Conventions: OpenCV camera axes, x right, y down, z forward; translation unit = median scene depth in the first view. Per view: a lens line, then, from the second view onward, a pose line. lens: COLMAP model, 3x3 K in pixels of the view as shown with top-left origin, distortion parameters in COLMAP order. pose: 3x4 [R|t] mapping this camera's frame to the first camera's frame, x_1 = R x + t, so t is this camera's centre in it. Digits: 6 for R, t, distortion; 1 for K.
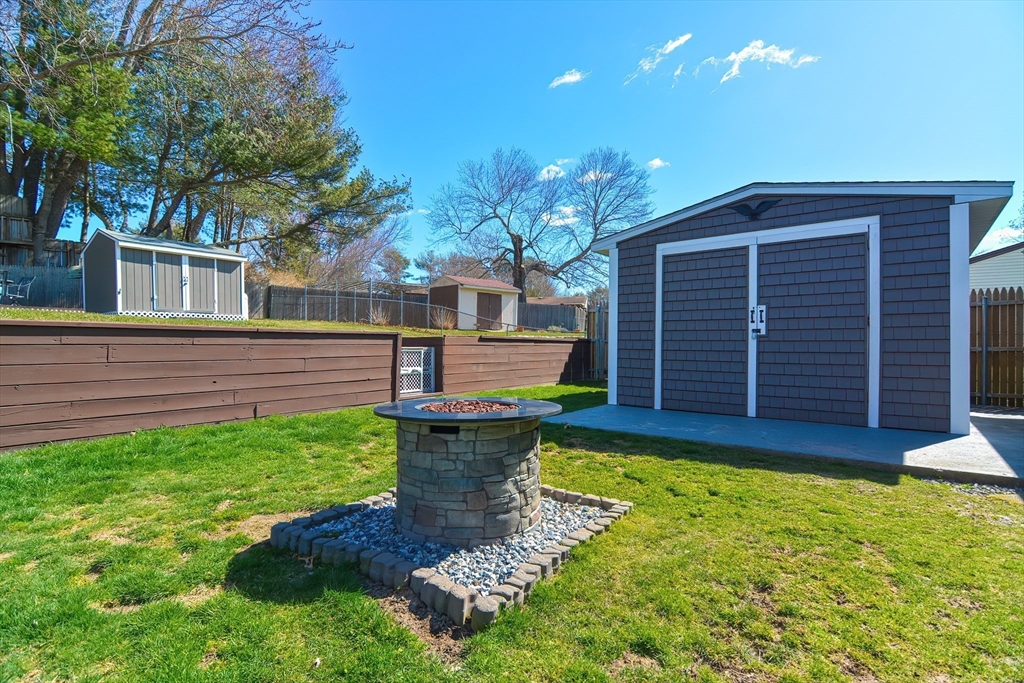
lens RADIAL K [[503.3, 0, 514.2], [0, 503.3, 342.6], [0, 0, 1]] dist [-0.001238, -0.003092]
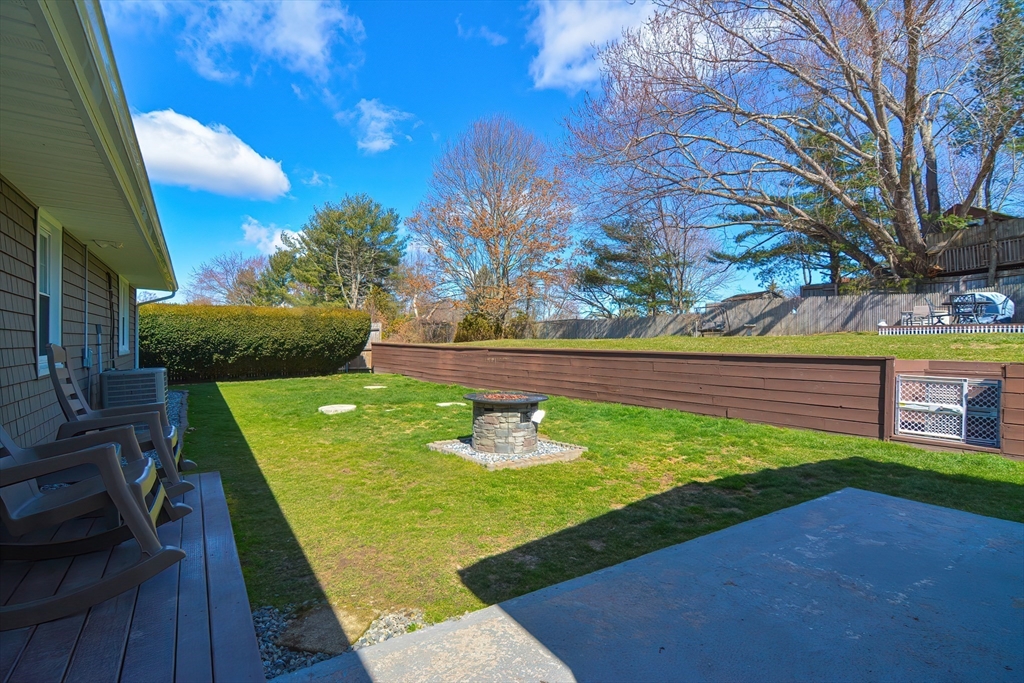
lens RADIAL K [[503.3, 0, 512.1], [0, 503.3, 344.8], [0, 0, 1]] dist [-0.001238, -0.003092]
pose [[-0.338327, -0.004761, -0.941016, 1.061479], [-0.008133, 0.999965, -0.002135, -0.047262], [0.940993, 0.006931, -0.338354, 0.970782]]
